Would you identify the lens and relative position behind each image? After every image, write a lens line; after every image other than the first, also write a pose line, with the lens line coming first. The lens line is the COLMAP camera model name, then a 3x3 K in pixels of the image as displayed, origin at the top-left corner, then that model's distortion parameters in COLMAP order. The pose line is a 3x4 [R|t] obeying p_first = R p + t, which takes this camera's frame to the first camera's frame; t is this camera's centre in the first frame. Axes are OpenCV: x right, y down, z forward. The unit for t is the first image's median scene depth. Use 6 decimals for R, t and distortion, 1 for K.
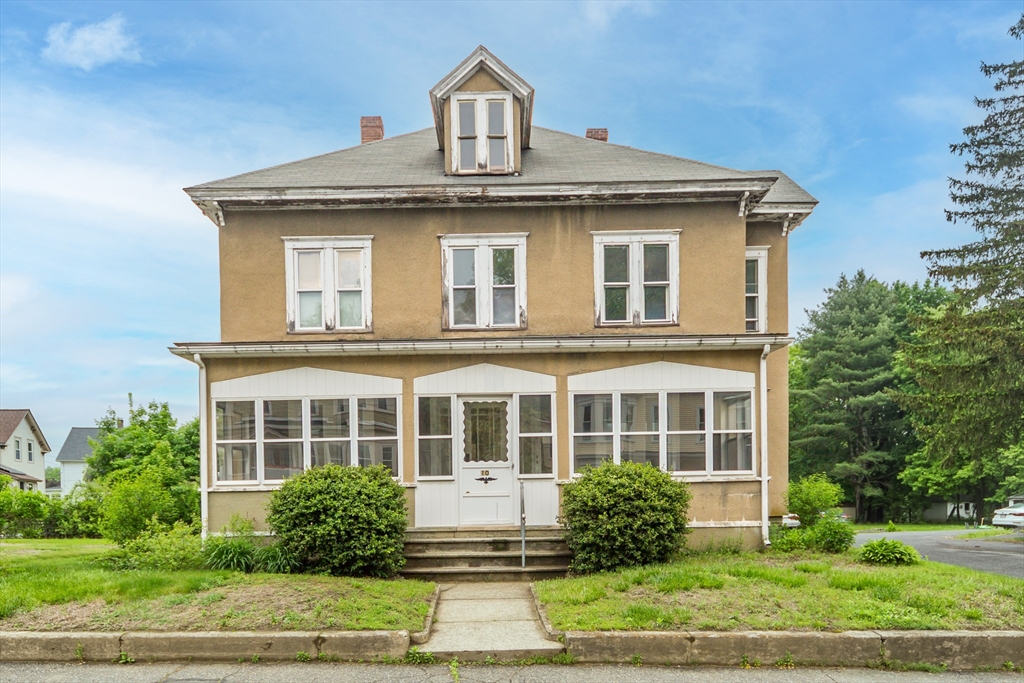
lens RADIAL K [[489.5, 0, 417.6], [0, 489.5, 363.4], [0, 0, 1]] dist [0.001001, 0.000404]
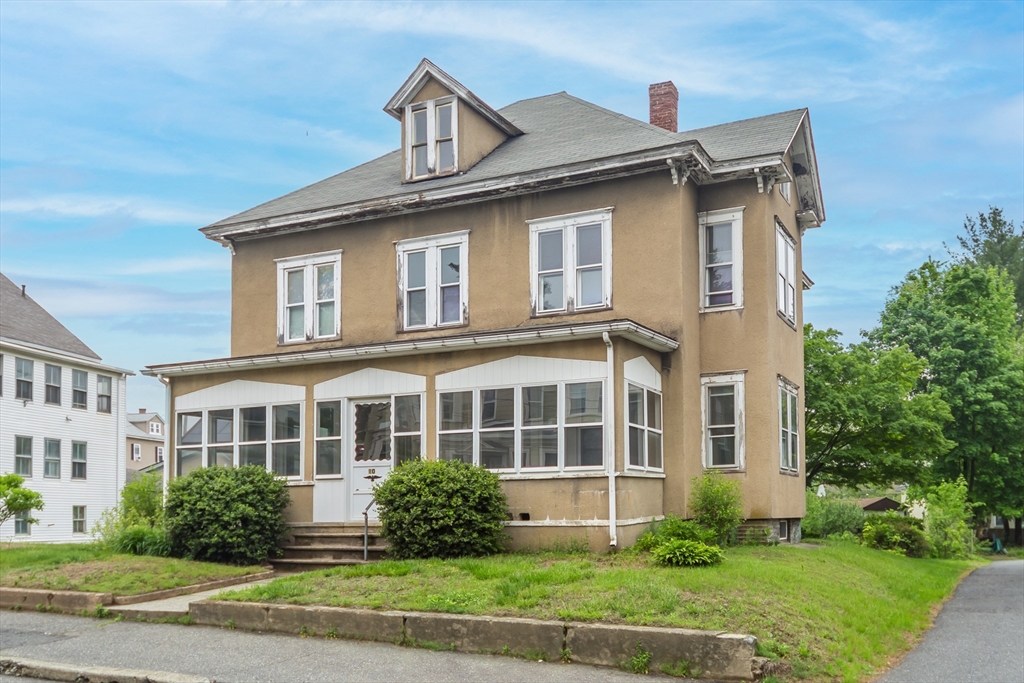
lens RADIAL K [[556.0, 0, 513.2], [0, 556.0, 315.0], [0, 0, 1]] dist [-0.000675, 0.000375]
pose [[0.958626, -0.086803, -0.271110, 0.625613], [0.071182, 0.995214, -0.066950, -0.008964], [0.275624, 0.044882, 0.960217, -0.070467]]
